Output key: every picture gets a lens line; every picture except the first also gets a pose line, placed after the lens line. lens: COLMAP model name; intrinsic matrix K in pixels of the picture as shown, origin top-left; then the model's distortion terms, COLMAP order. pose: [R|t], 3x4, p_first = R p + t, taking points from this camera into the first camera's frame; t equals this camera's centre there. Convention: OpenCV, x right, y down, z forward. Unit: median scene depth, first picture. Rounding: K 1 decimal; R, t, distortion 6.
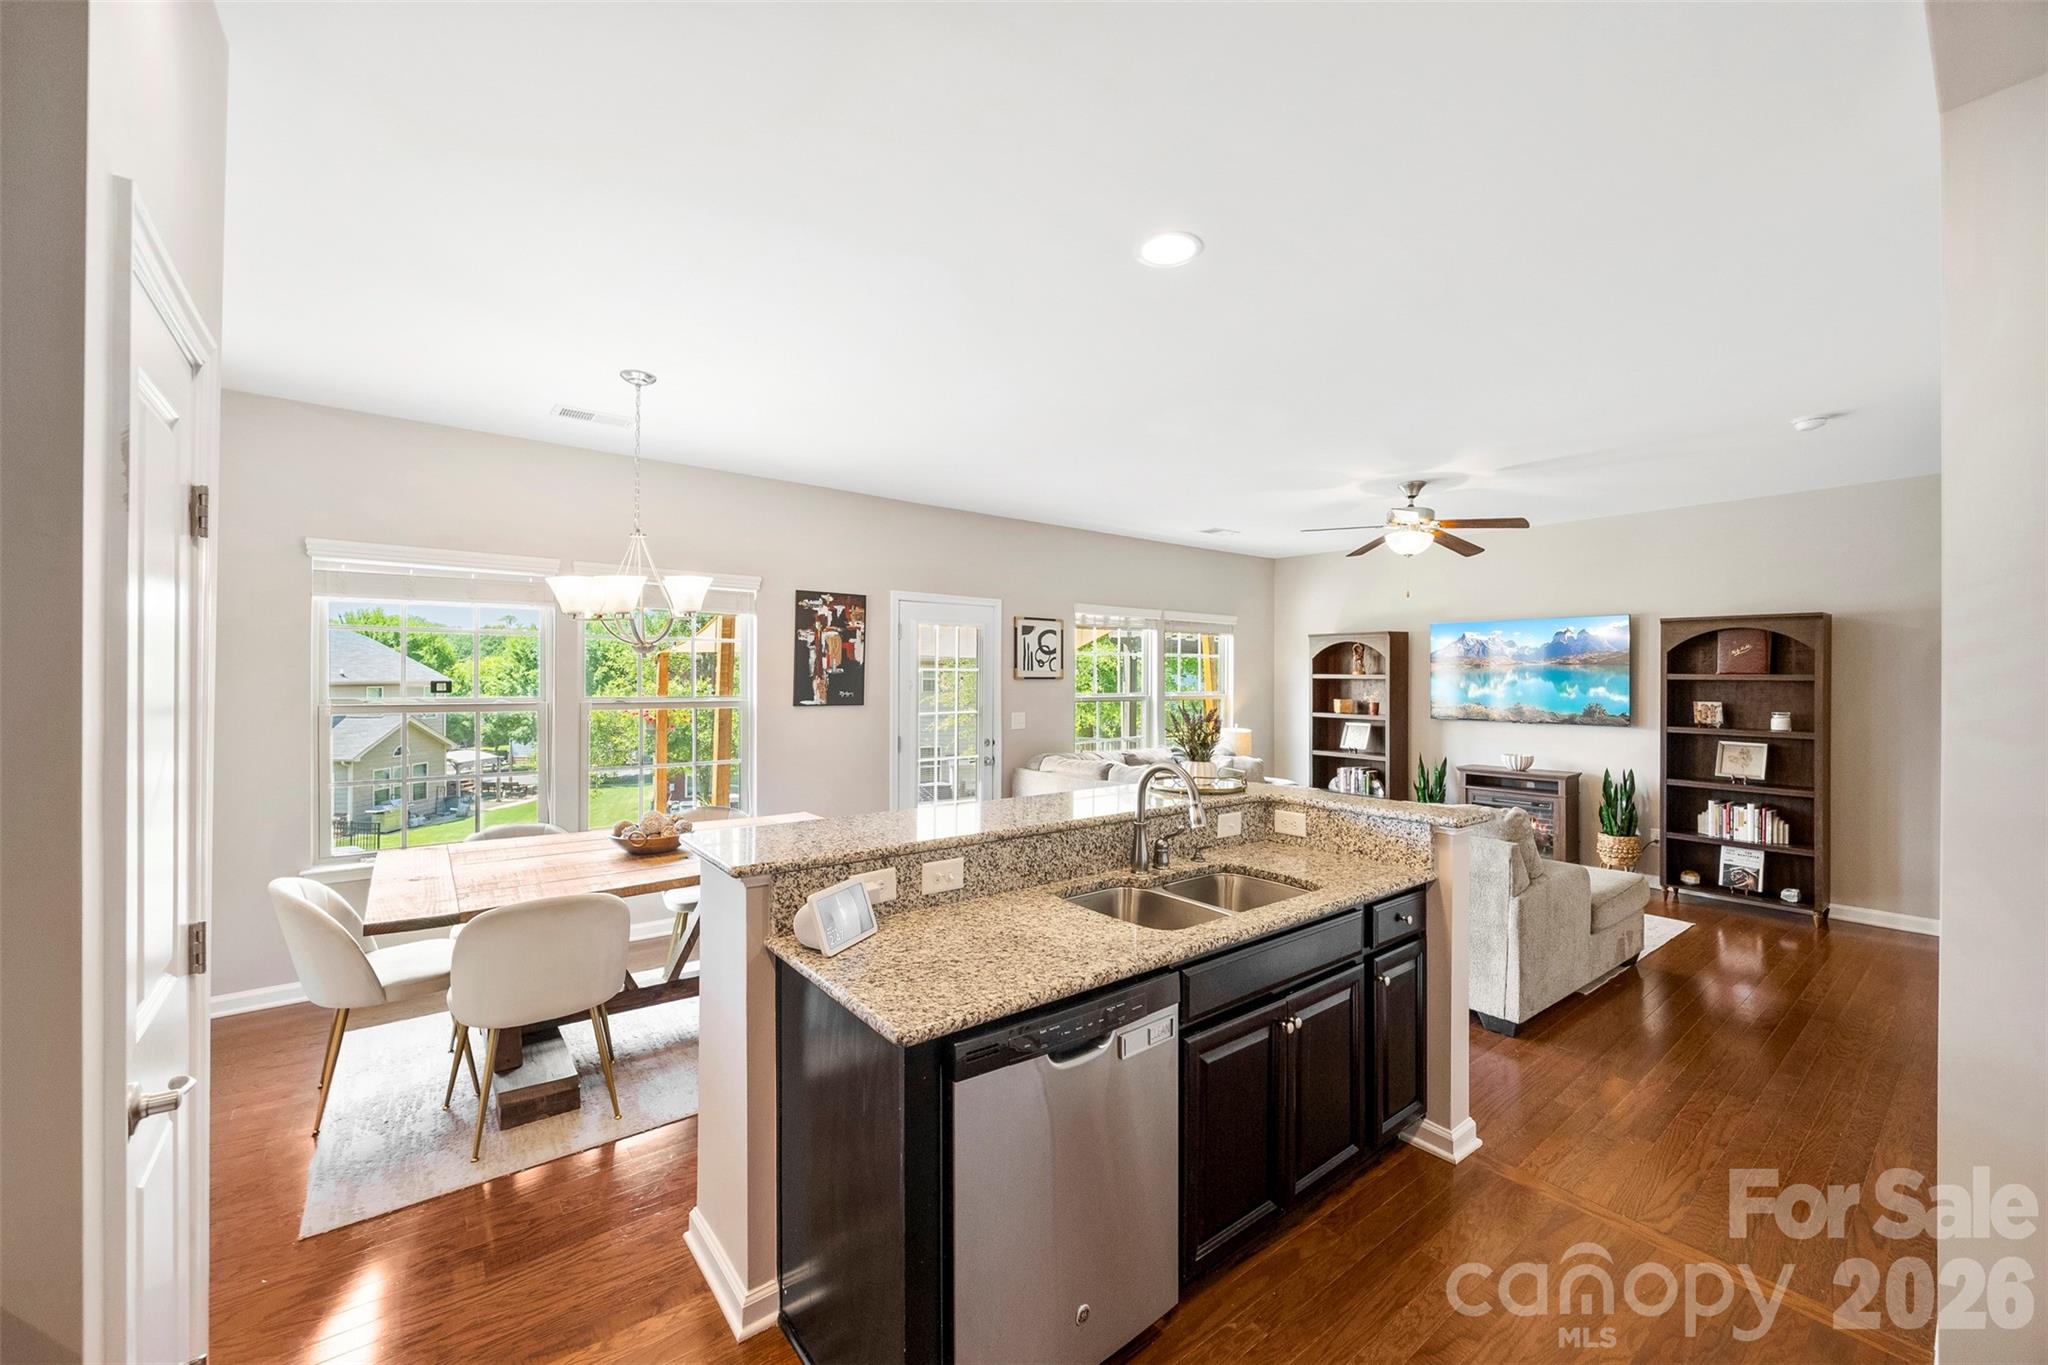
lens RADIAL K [[792.7, 0, 1033.8], [0, 792.7, 677.3], [0, 0, 1]] dist [-0.000673, -0.000153]
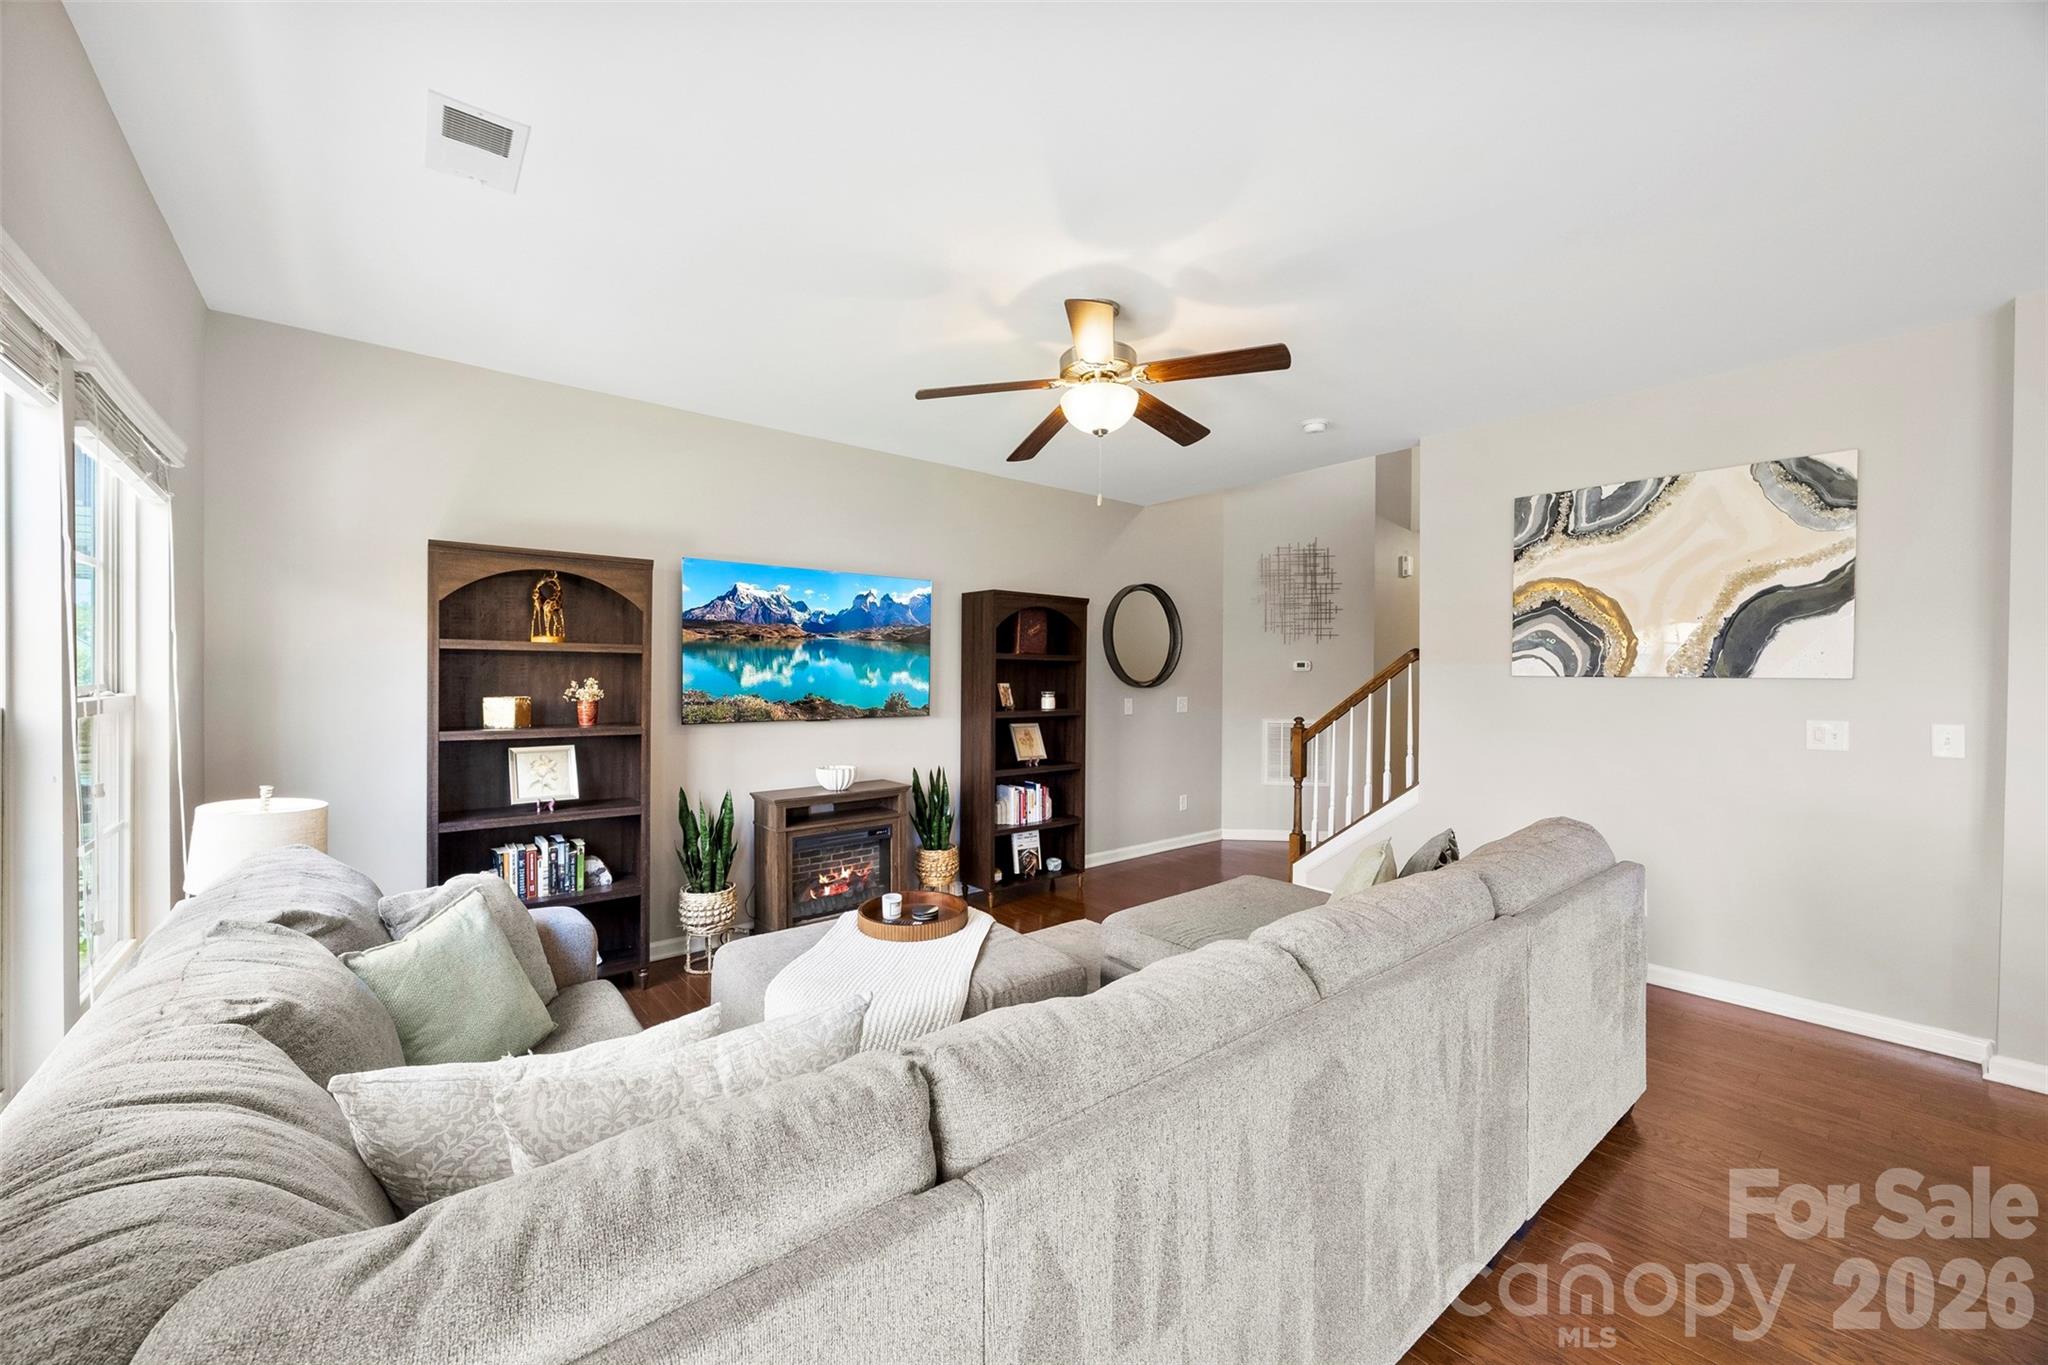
lens RADIAL K [[792.7, 0, 1028.3], [0, 792.7, 681.5], [0, 0, 1]] dist [-0.000673, -0.000153]
pose [[0.000836, -0.010818, 0.999941, -0.094439], [-0.000718, 0.999941, 0.010819, 0.017958], [-0.999999, -0.000728, 0.000828, 0.967779]]
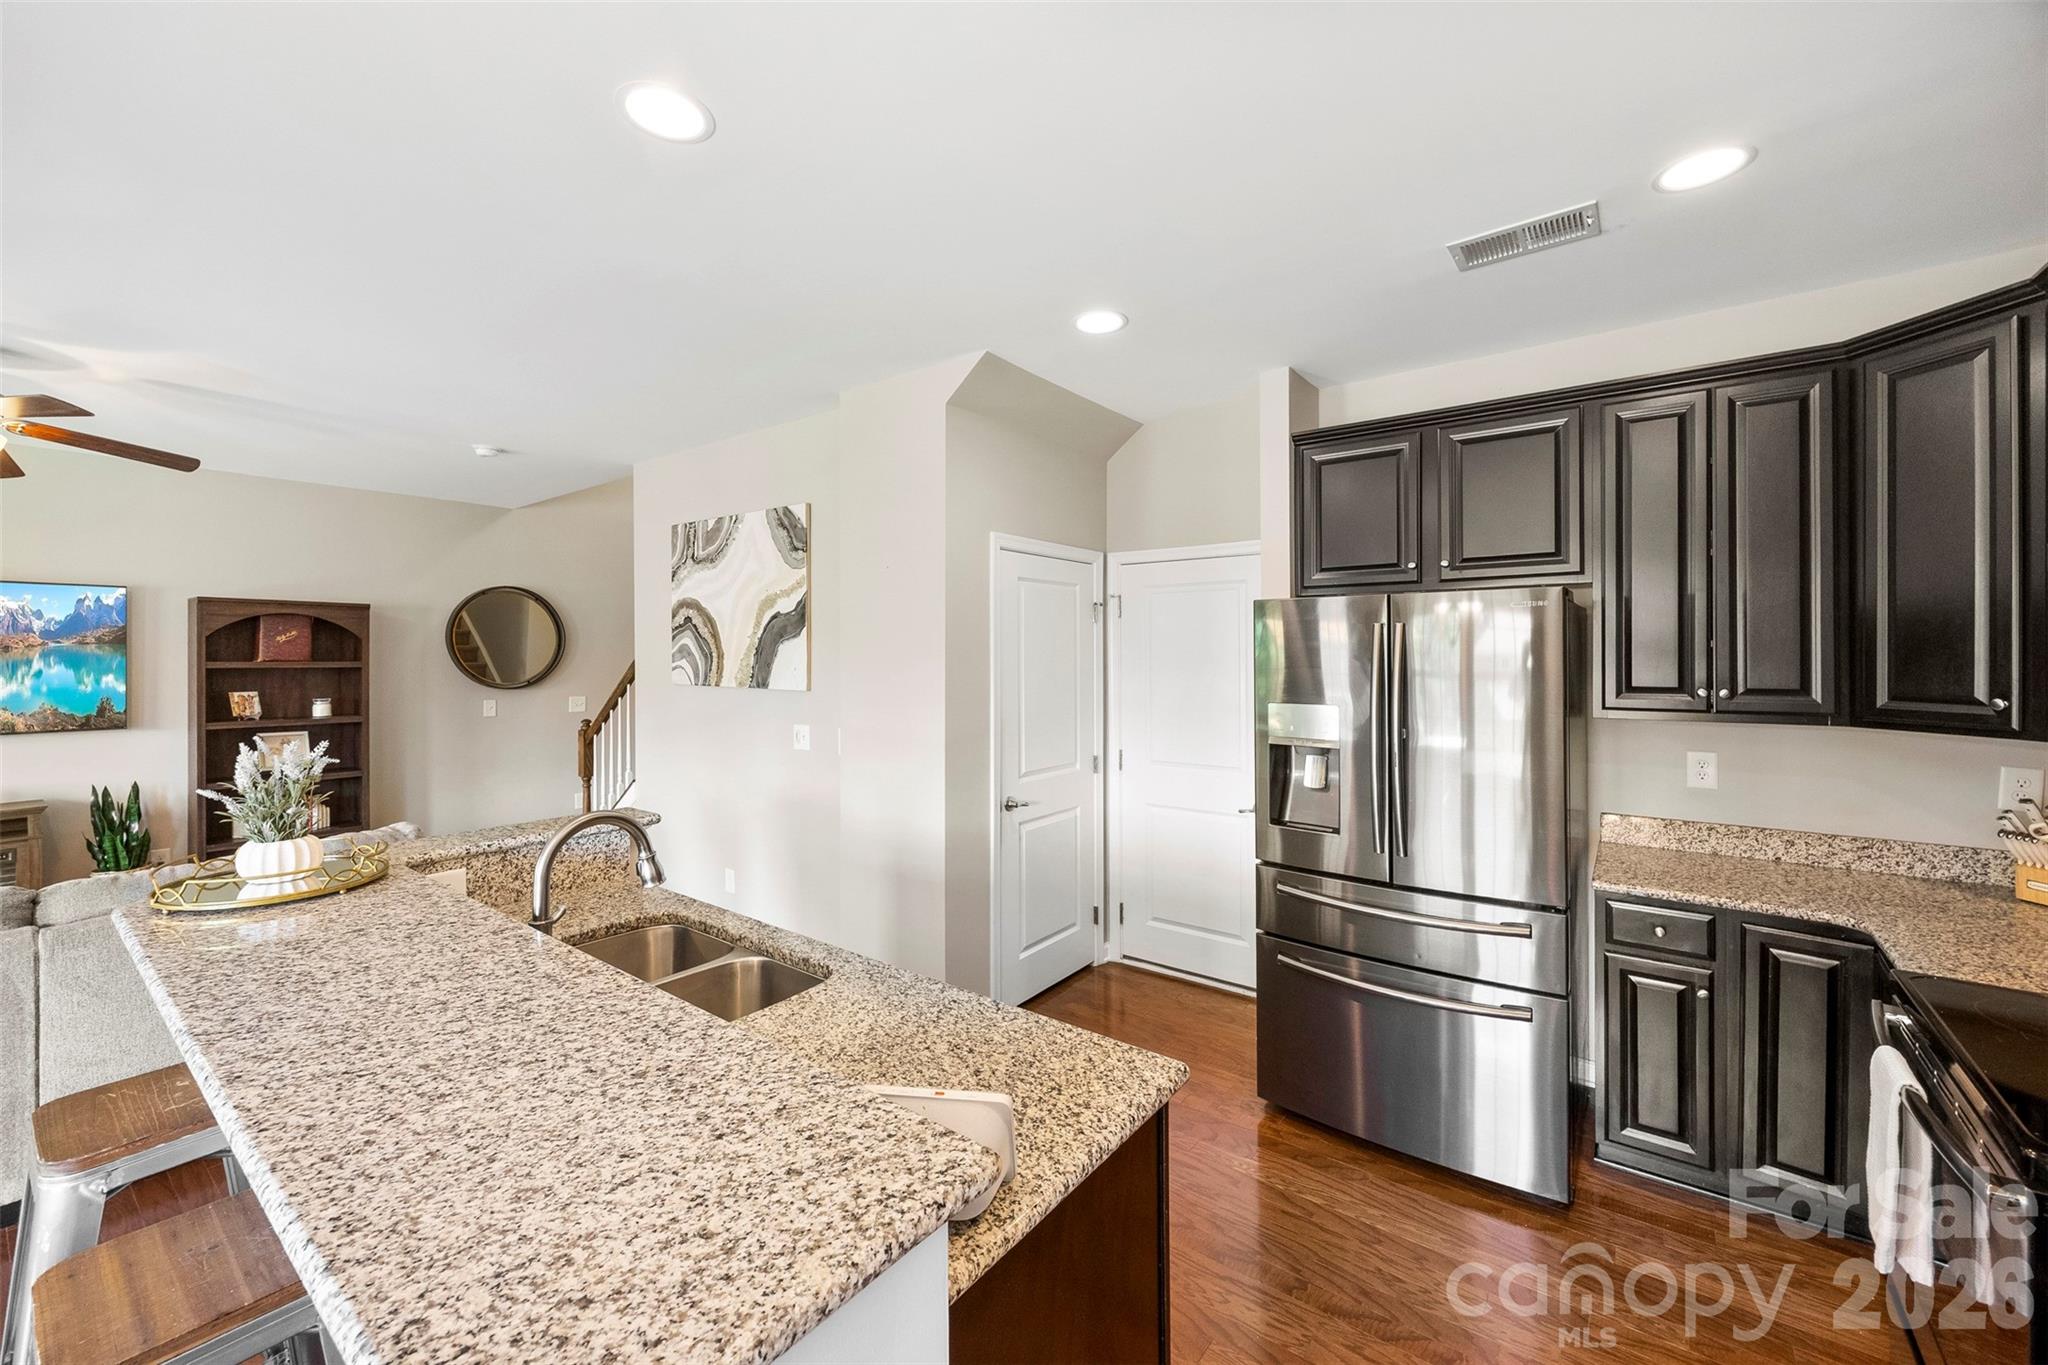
lens RADIAL K [[792.7, 0, 1032.4], [0, 792.7, 651.5], [0, 0, 1]] dist [-0.000673, -0.000153]
pose [[-0.239397, -0.002896, 0.970917, -0.254945], [0.005976, 0.999972, 0.004456, -0.014831], [-0.970903, 0.006869, -0.239373, 0.338727]]
